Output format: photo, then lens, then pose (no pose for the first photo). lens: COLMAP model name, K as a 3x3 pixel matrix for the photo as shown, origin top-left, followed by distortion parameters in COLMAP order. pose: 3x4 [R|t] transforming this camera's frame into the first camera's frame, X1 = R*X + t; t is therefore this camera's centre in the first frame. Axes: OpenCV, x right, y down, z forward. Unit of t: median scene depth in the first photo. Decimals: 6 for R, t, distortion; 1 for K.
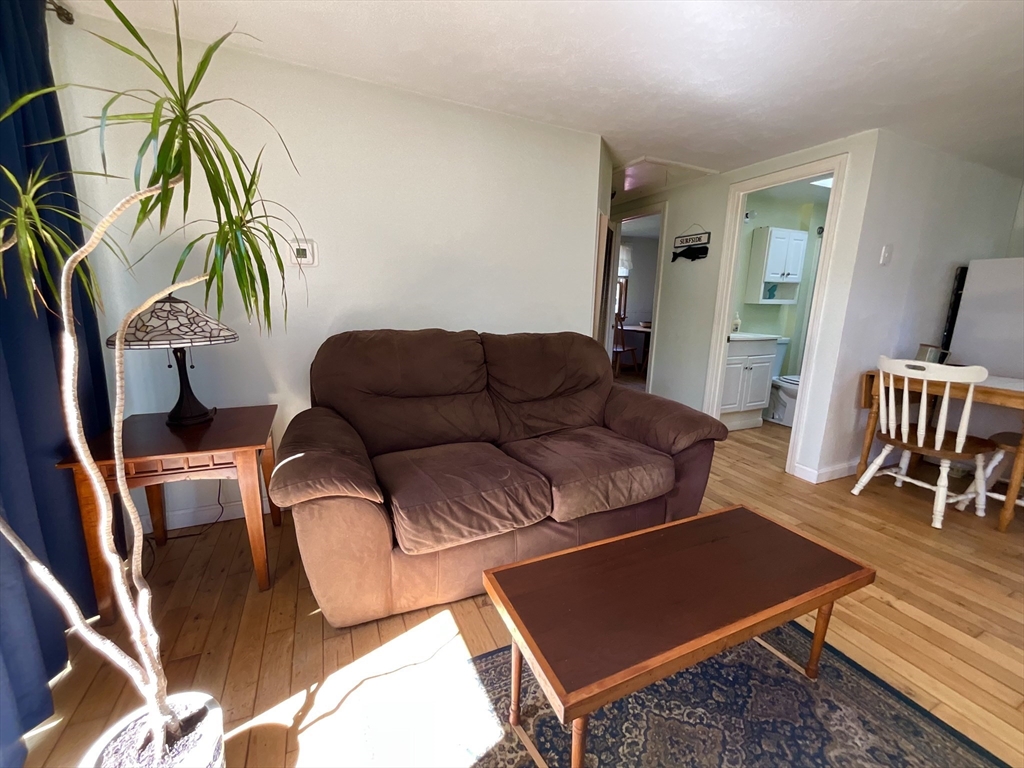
lens RADIAL K [[415.1, 0, 509.8], [0, 415.1, 381.1], [0, 0, 1]] dist [-0.000345, 0.000121]
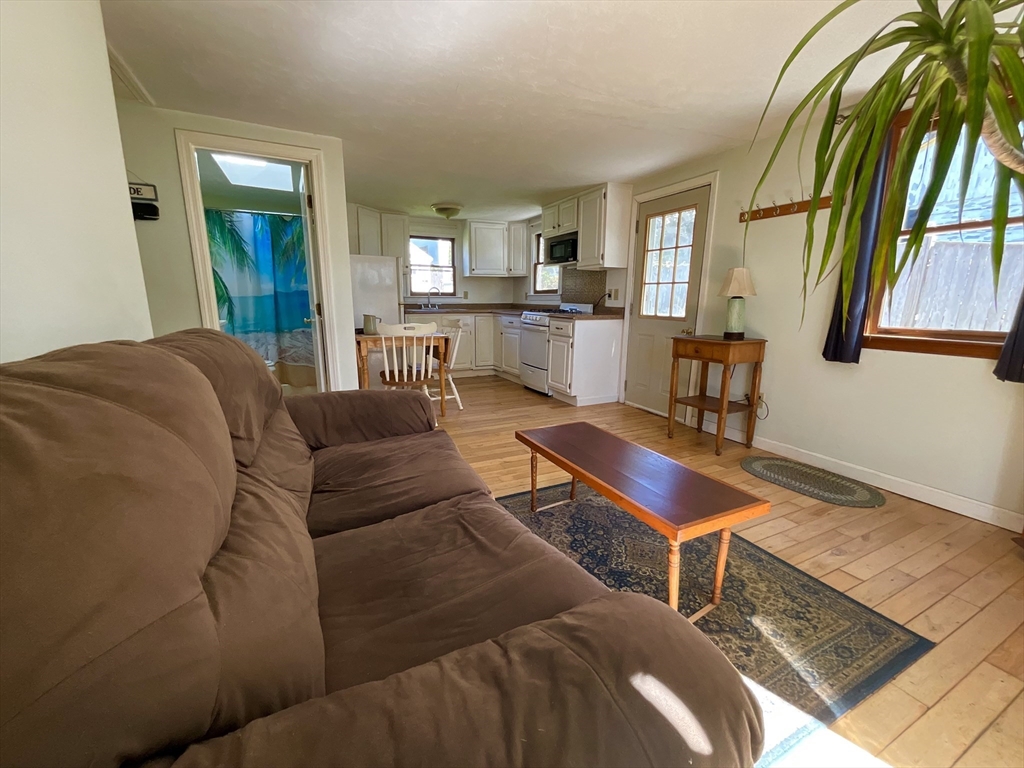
lens RADIAL K [[415.1, 0, 509.0], [0, 415.1, 379.9], [0, 0, 1]] dist [-0.000345, 0.000121]
pose [[-0.032244, -0.207059, 0.977797, -0.270084], [0.189729, 0.959250, 0.209388, -0.053645], [-0.981307, 0.192268, 0.008355, 0.372267]]
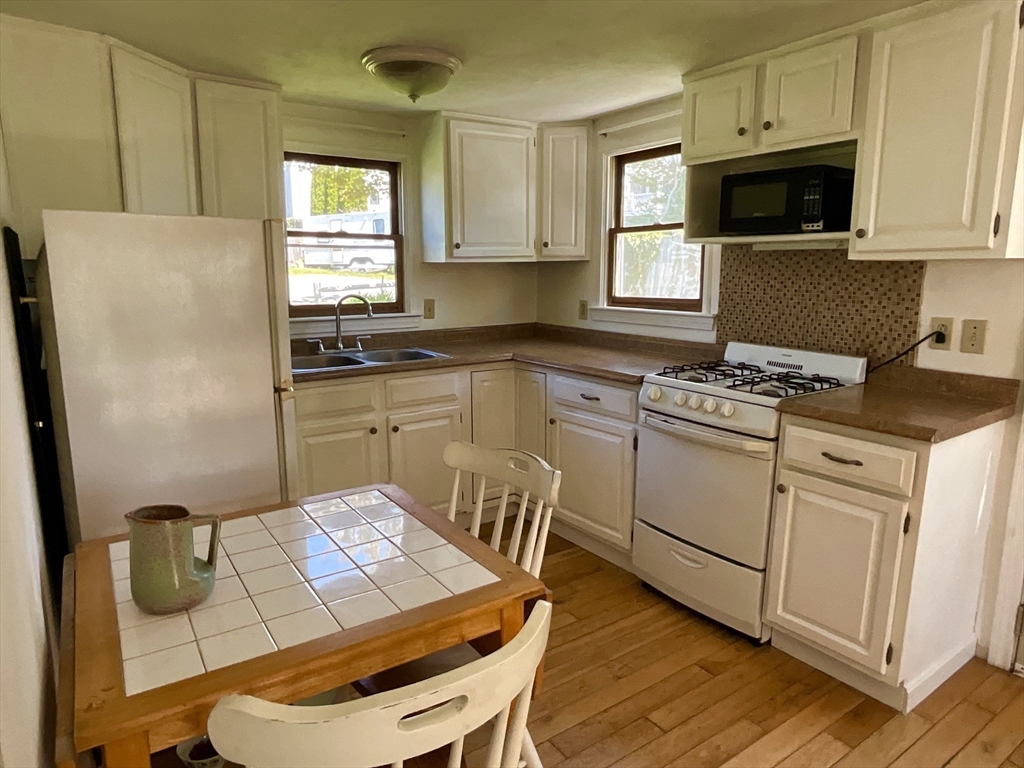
lens RADIAL K [[642.0, 0, 508.0], [0, 642.0, 389.5], [0, 0, 1]] dist [-0.006517, -0.001118]
pose [[-0.187437, -0.196026, 0.962518, 0.086725], [0.190314, 0.954070, 0.231367, -0.104934], [-0.963664, 0.226547, -0.141521, 0.461389]]
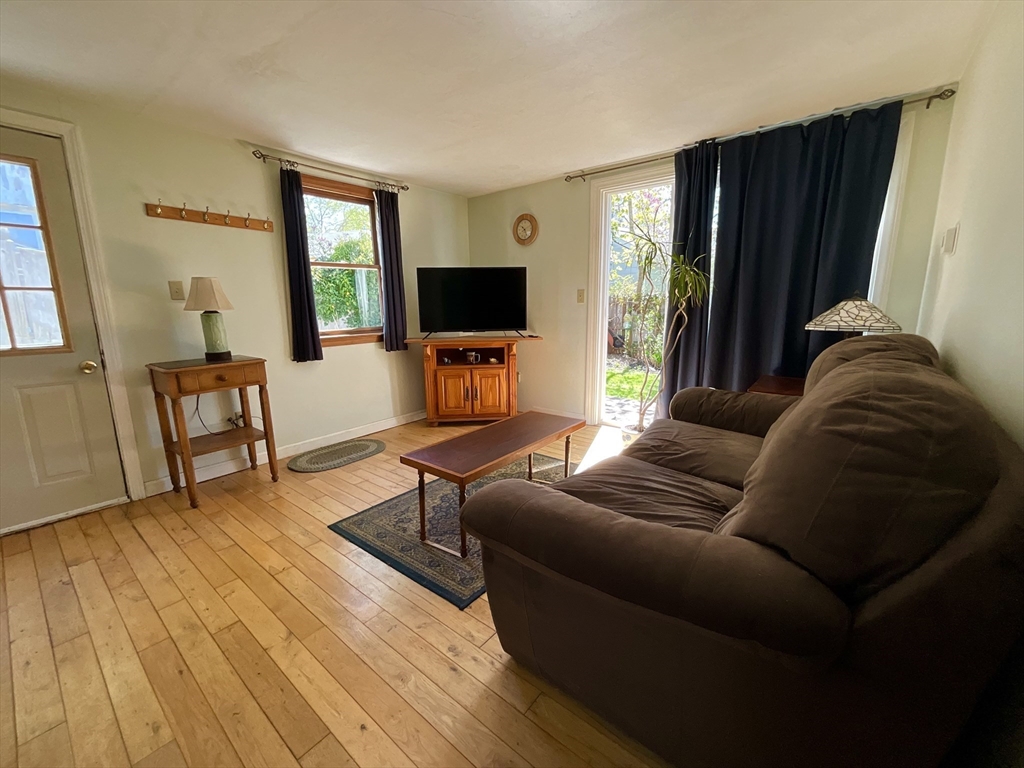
lens RADIAL K [[415.1, 0, 512.5], [0, 415.1, 380.7], [0, 0, 1]] dist [-0.000345, 0.000121]
pose [[-0.891114, 0.077427, -0.447125, 0.347028], [-0.092288, 0.933820, 0.345635, -0.124480], [0.444295, 0.349265, -0.824995, 0.710807]]
